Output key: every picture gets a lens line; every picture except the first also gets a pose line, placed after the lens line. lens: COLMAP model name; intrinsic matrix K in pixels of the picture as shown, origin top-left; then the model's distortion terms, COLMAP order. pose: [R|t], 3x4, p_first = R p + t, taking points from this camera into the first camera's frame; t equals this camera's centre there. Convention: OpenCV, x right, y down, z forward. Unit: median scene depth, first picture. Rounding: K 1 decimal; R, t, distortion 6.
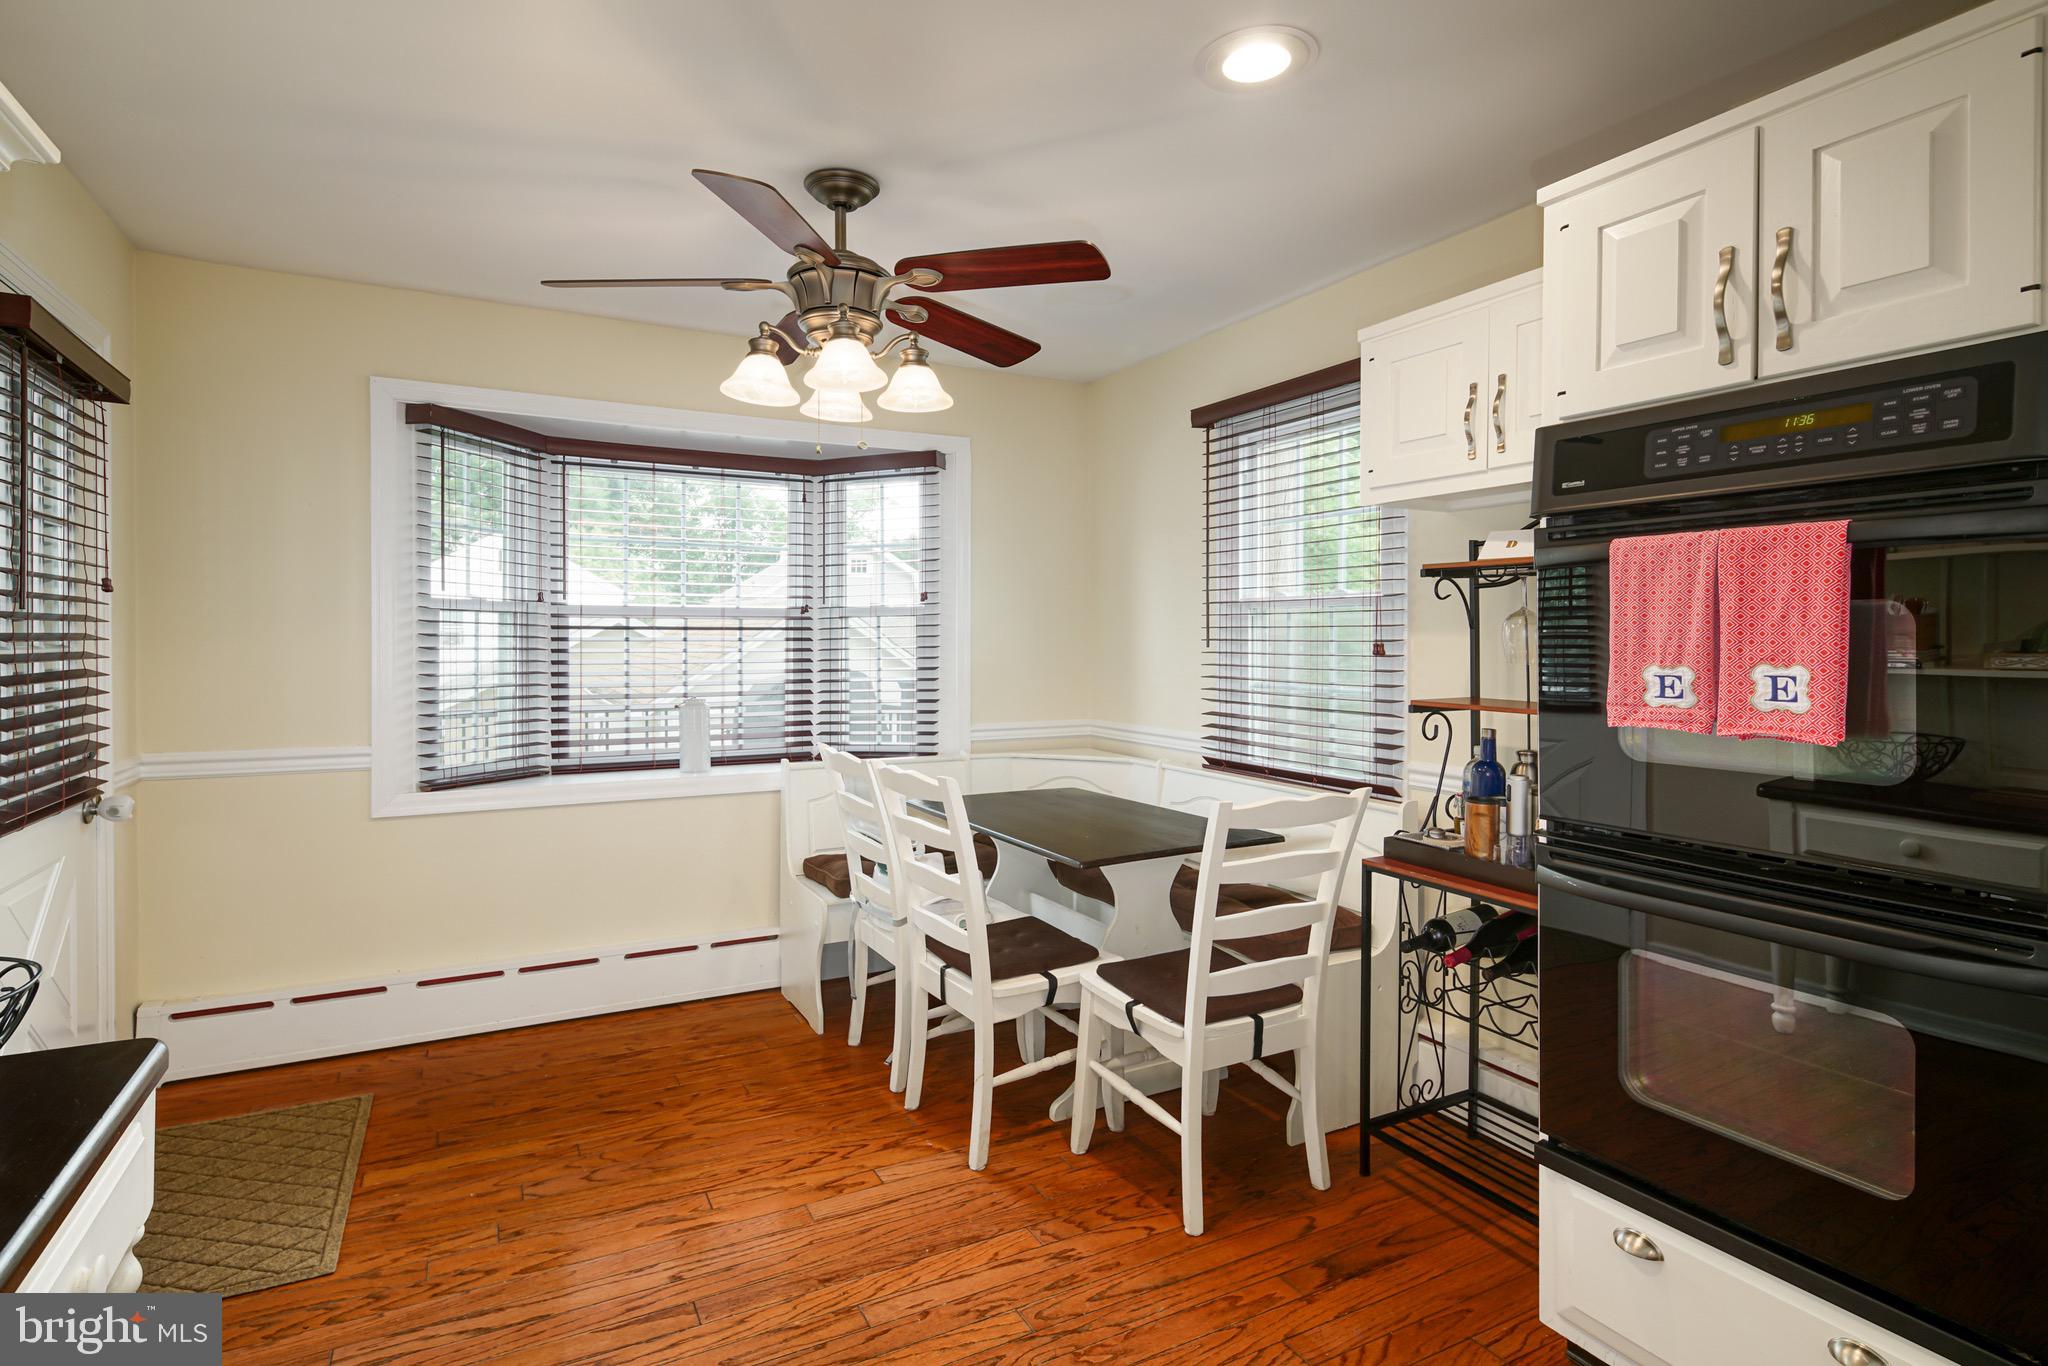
lens RADIAL K [[1004.4, 0, 1032.9], [0, 1004.4, 632.6], [0, 0, 1]] dist [-0.000460, -0.003185]
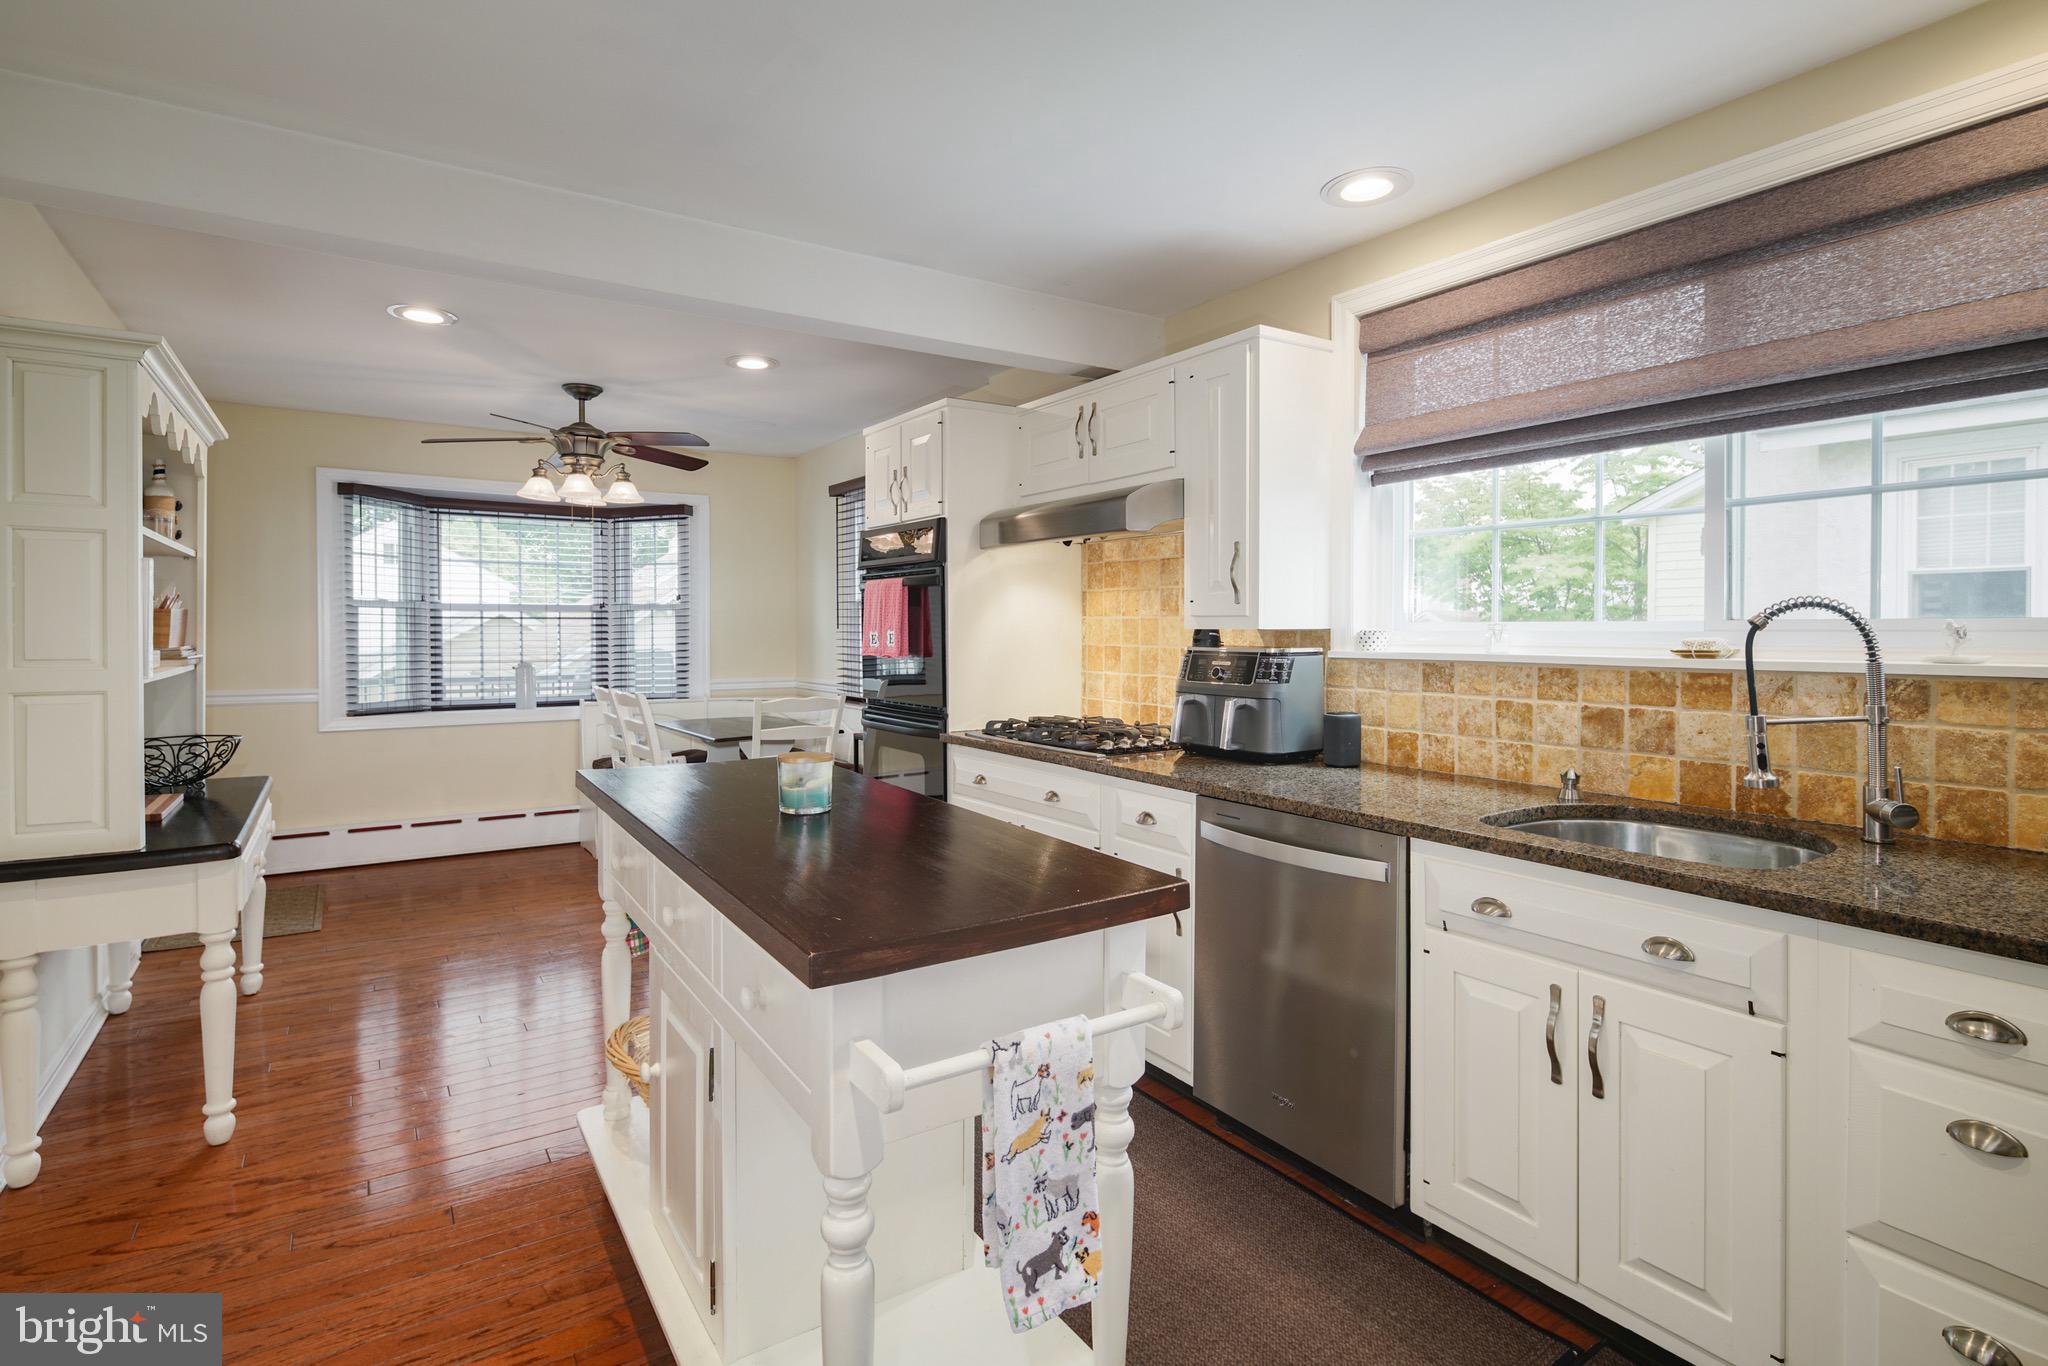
lens RADIAL K [[1004.4, 0, 1004.3], [0, 1004.4, 632.2], [0, 0, 1]] dist [-0.000460, -0.003185]
pose [[0.997688, -0.001689, 0.067945, 0.313921], [0.001080, 0.999959, 0.009005, 0.004822], [-0.067958, -0.008911, 0.997648, -0.636587]]
